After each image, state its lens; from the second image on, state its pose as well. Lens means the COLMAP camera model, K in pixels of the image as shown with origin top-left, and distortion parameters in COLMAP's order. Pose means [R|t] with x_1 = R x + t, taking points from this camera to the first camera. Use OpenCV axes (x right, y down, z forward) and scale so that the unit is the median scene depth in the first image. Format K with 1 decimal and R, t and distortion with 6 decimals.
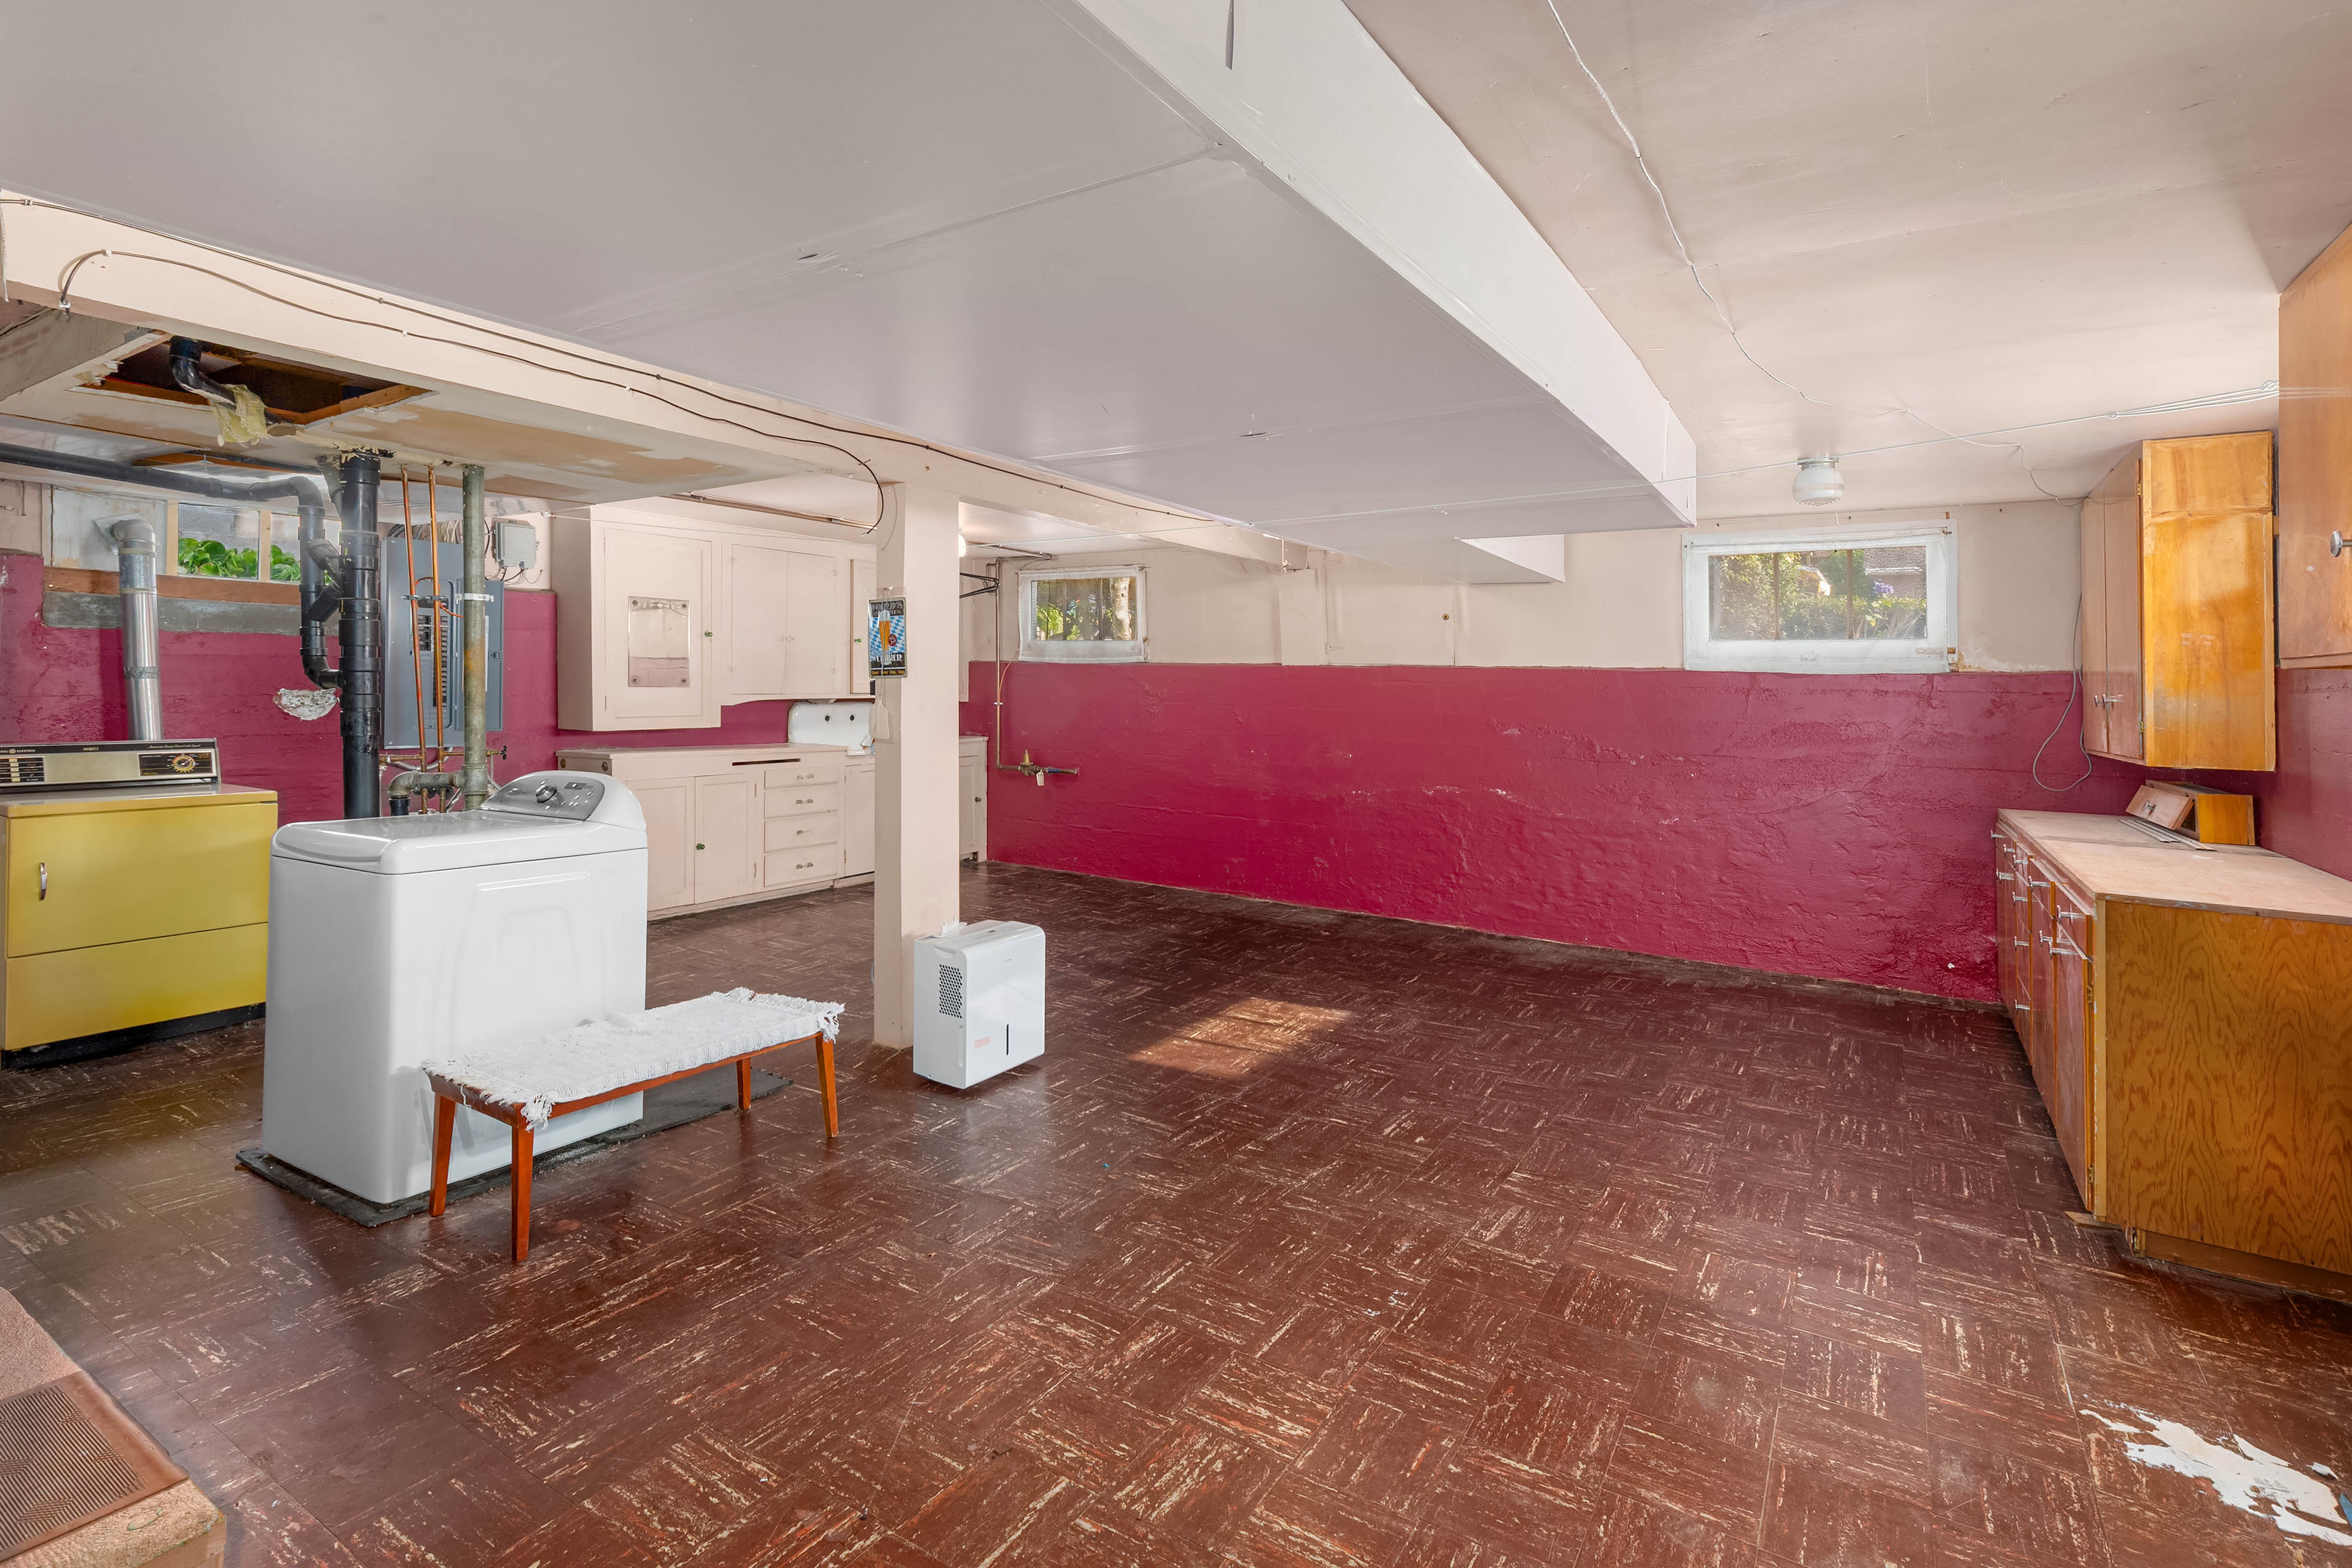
lens RADIAL K [[1104.6, 0, 1175.7], [0, 1104.6, 682.1], [0, 0, 1]] dist [0.009475, -0.001734]
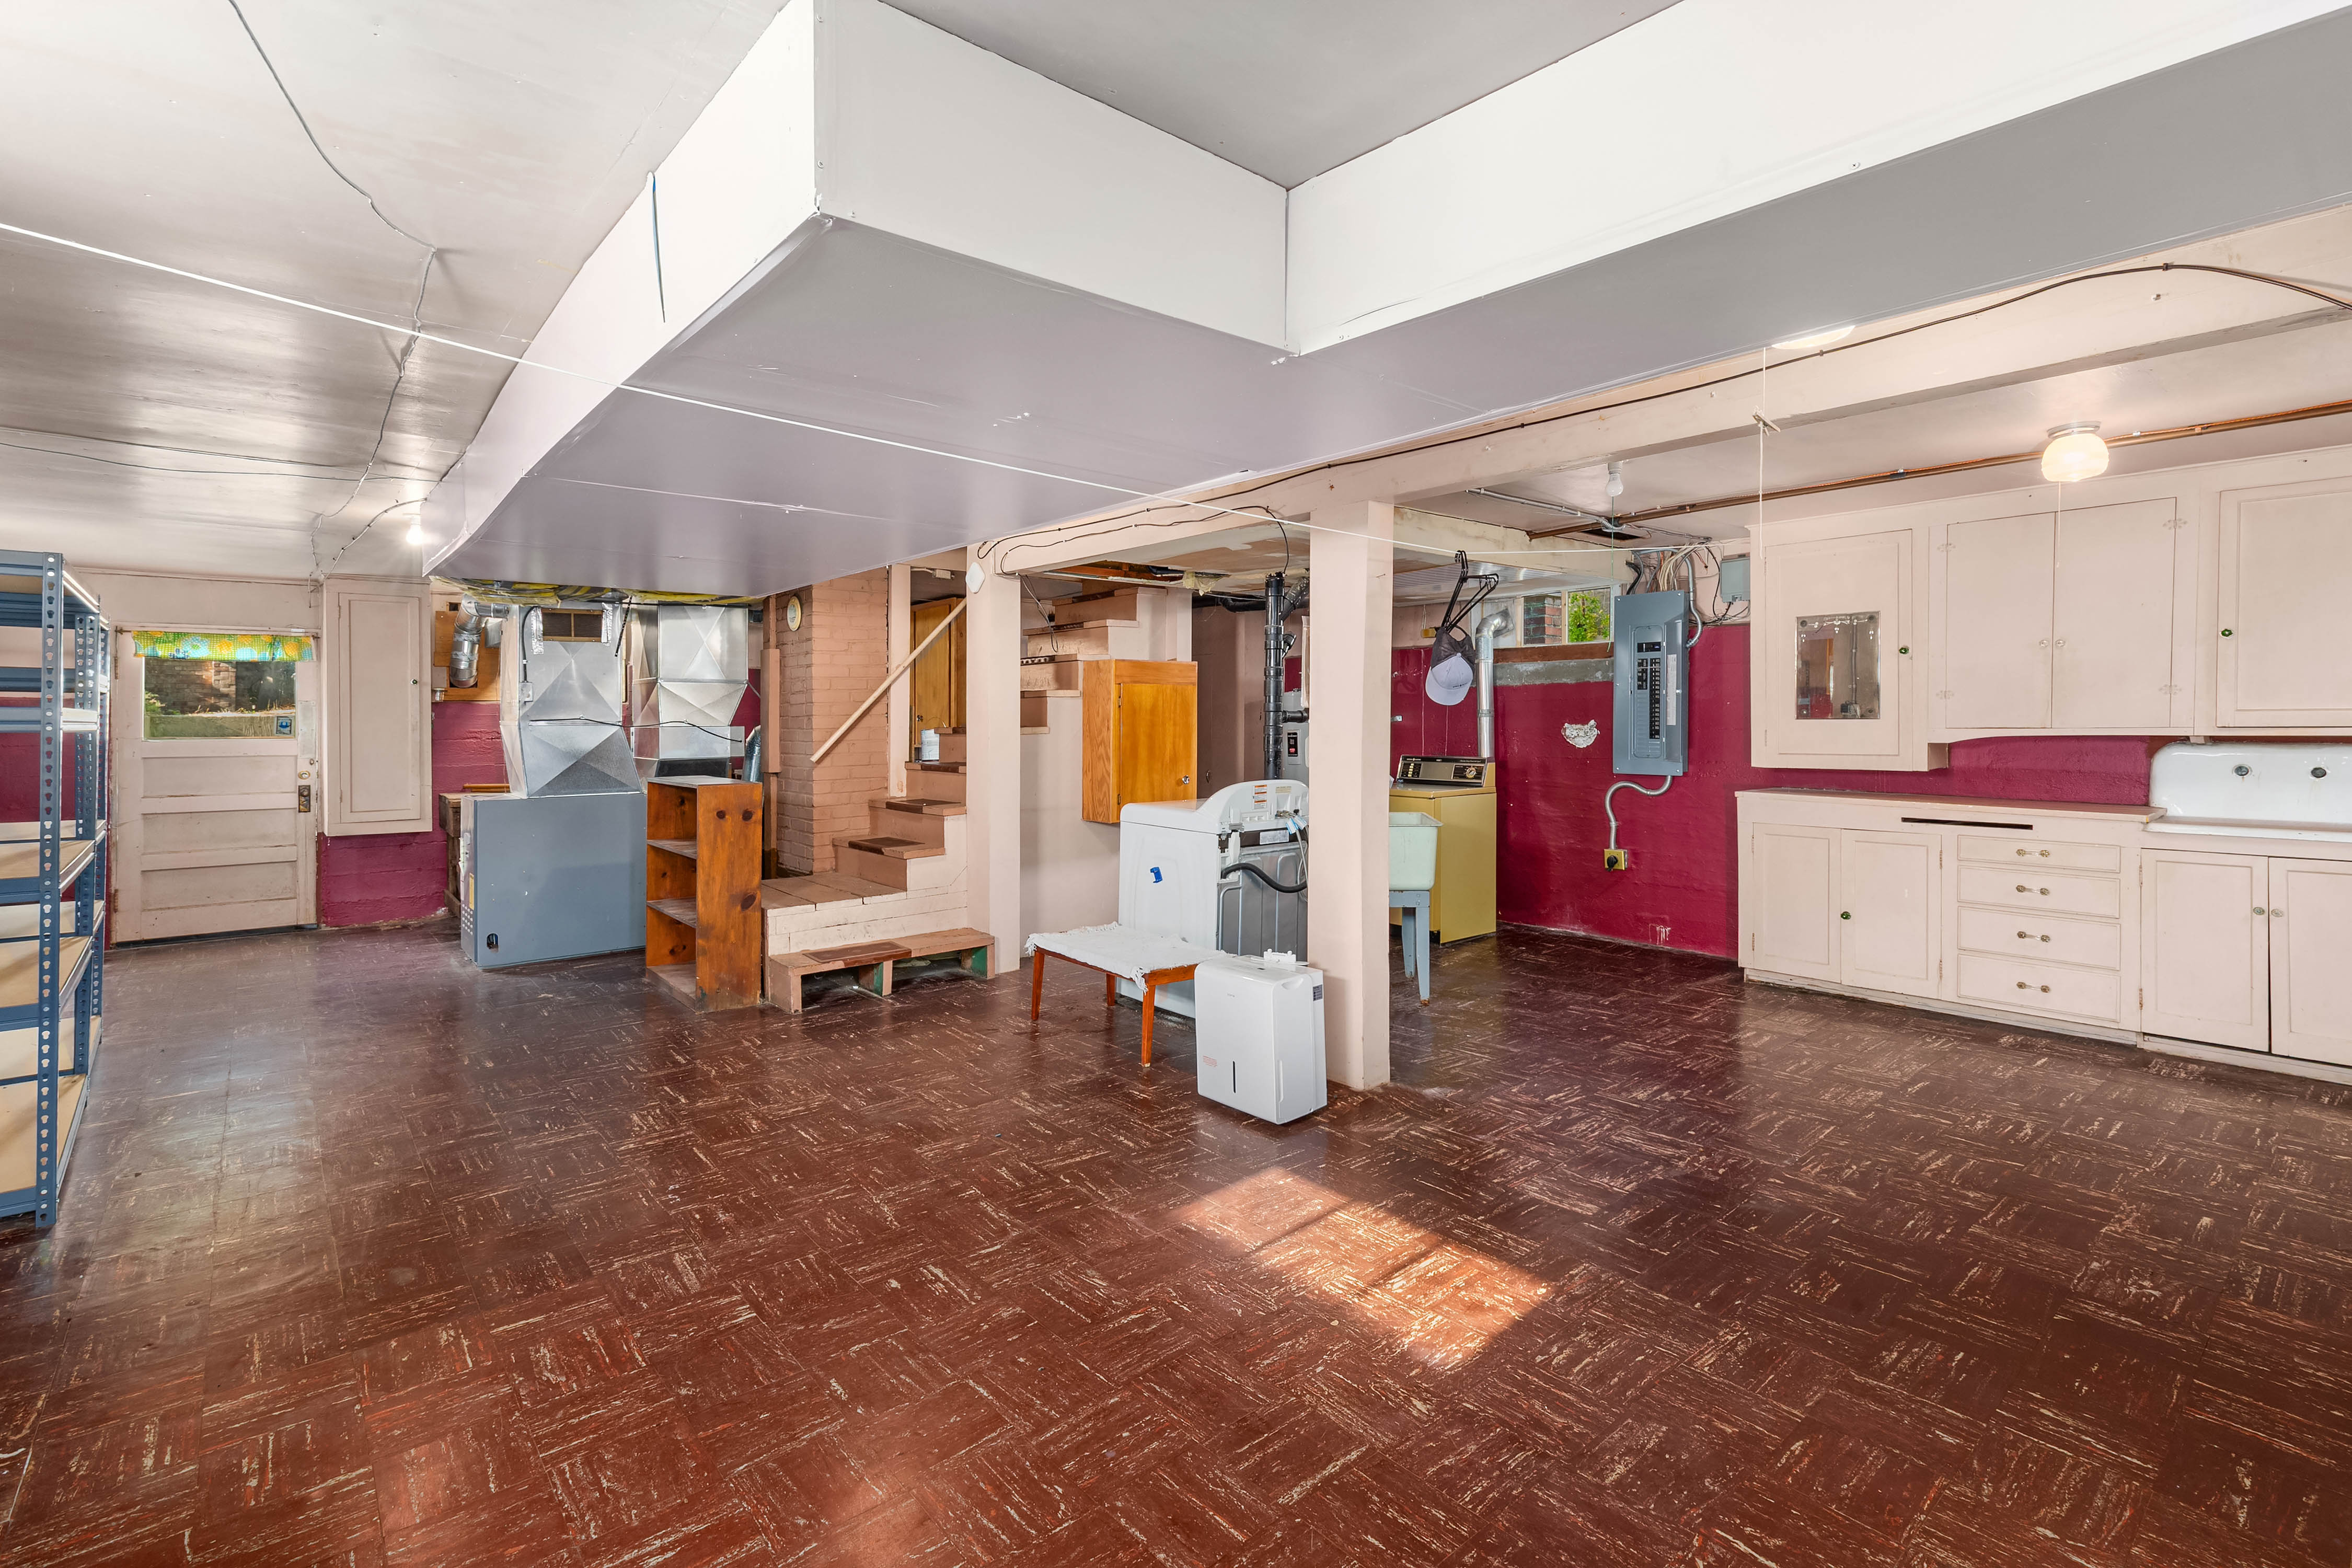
lens RADIAL K [[1104.6, 0, 1167.4], [0, 1104.6, 731.3], [0, 0, 1]] dist [0.009475, -0.001734]
pose [[-0.304732, -0.000226, -0.952438, 1.048721], [0.005009, 0.999986, -0.001839, 0.026961], [0.952425, -0.005331, -0.304727, 1.642772]]
